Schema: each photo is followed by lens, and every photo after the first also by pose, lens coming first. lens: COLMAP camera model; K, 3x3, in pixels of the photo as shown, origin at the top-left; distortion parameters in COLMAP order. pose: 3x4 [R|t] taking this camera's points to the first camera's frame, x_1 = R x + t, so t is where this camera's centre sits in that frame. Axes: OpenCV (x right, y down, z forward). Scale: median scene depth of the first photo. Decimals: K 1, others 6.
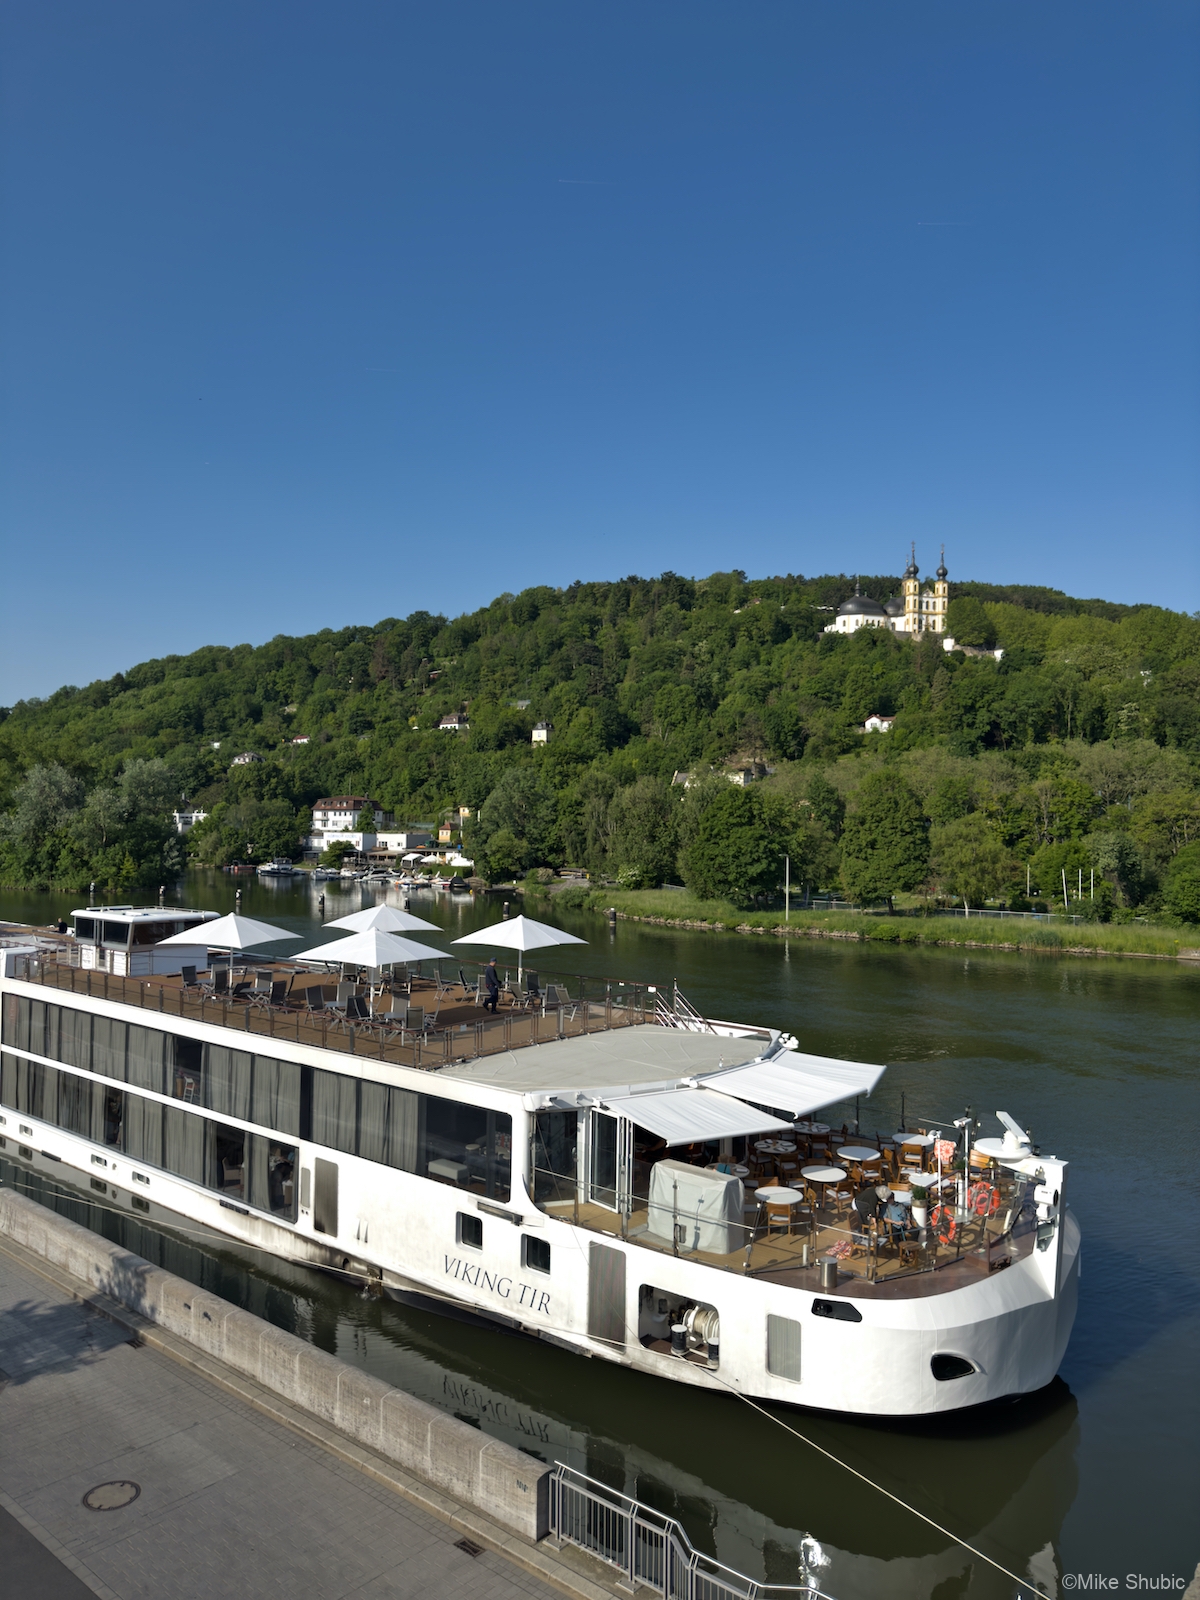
lens RADIAL K [[1133.1, 0, 605.4], [0, 1133.1, 800.2], [0, 0, 1]] dist [0.130255, -0.246071]
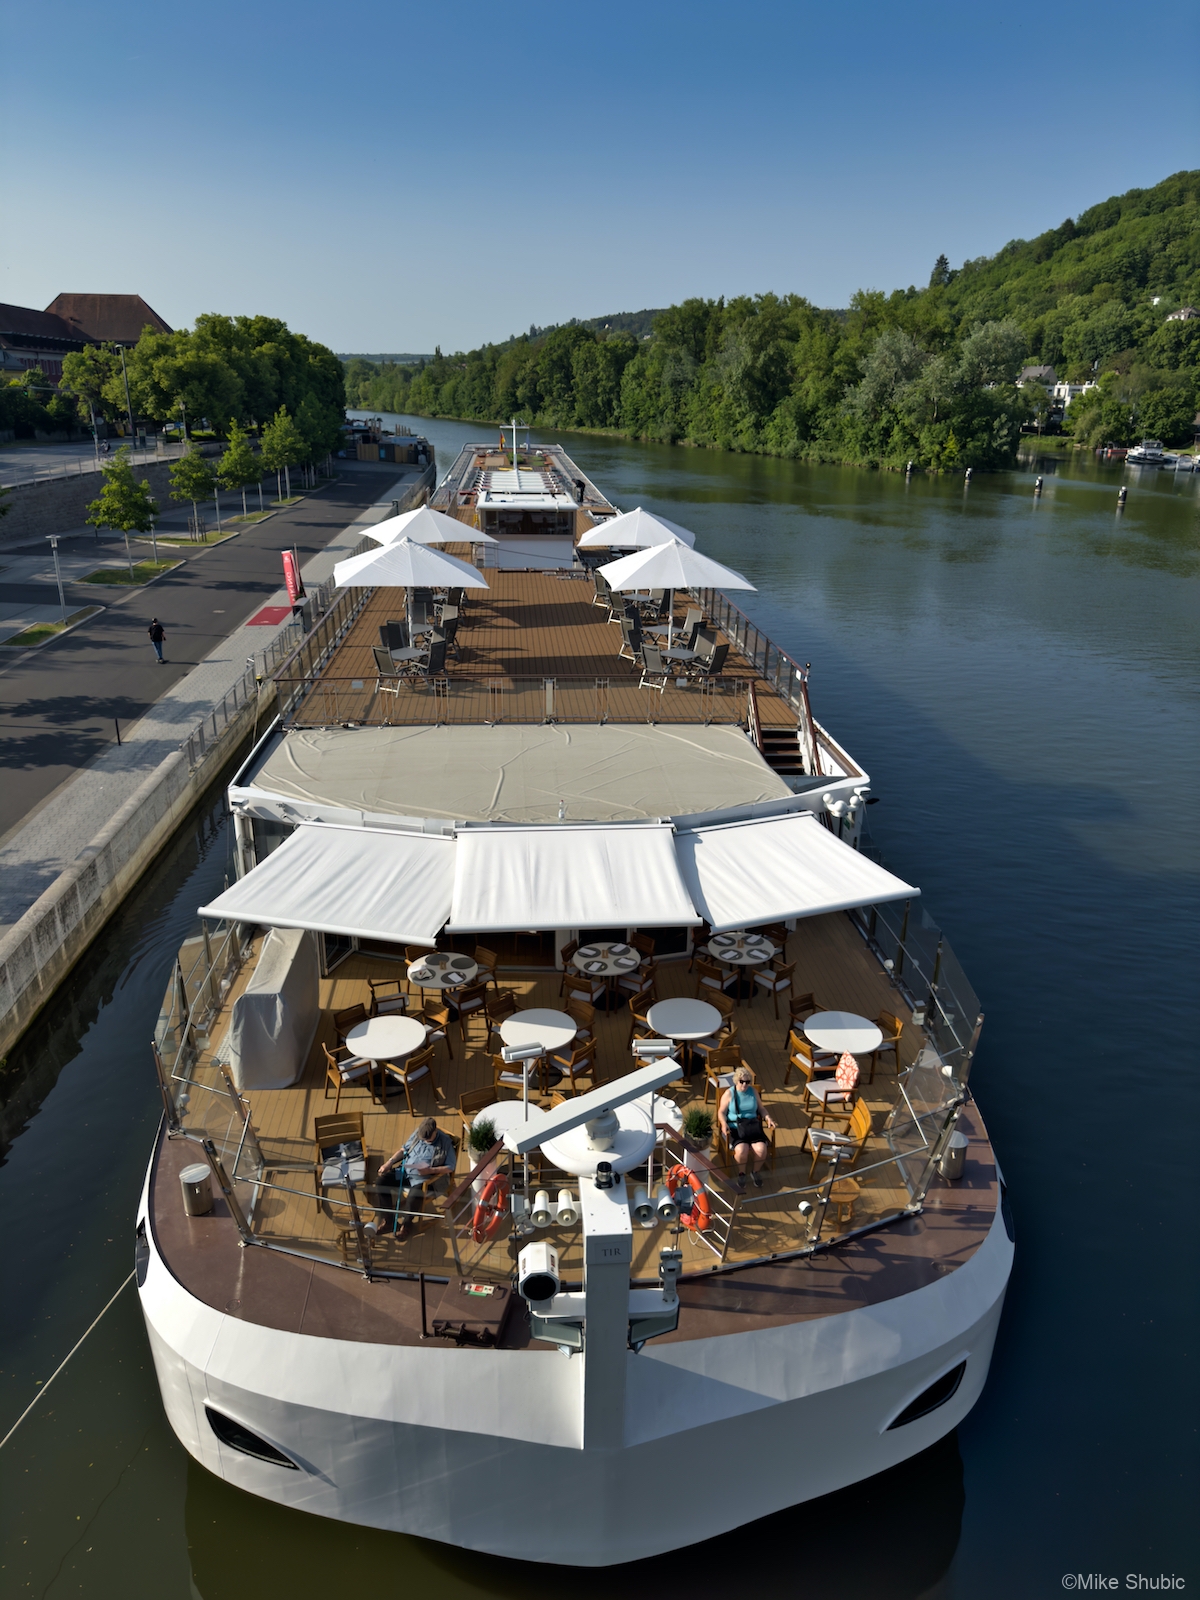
lens RADIAL K [[1150.3, 0, 600.0], [0, 1150.3, 800.0], [0, 0, 1]] dist [0.040323, -0.049210]
pose [[0.702273, 0.237100, -0.671265, 0.227169], [0.010279, 0.939434, 0.342575, 0.007659], [0.711834, -0.247481, 0.657302, 0.266751]]
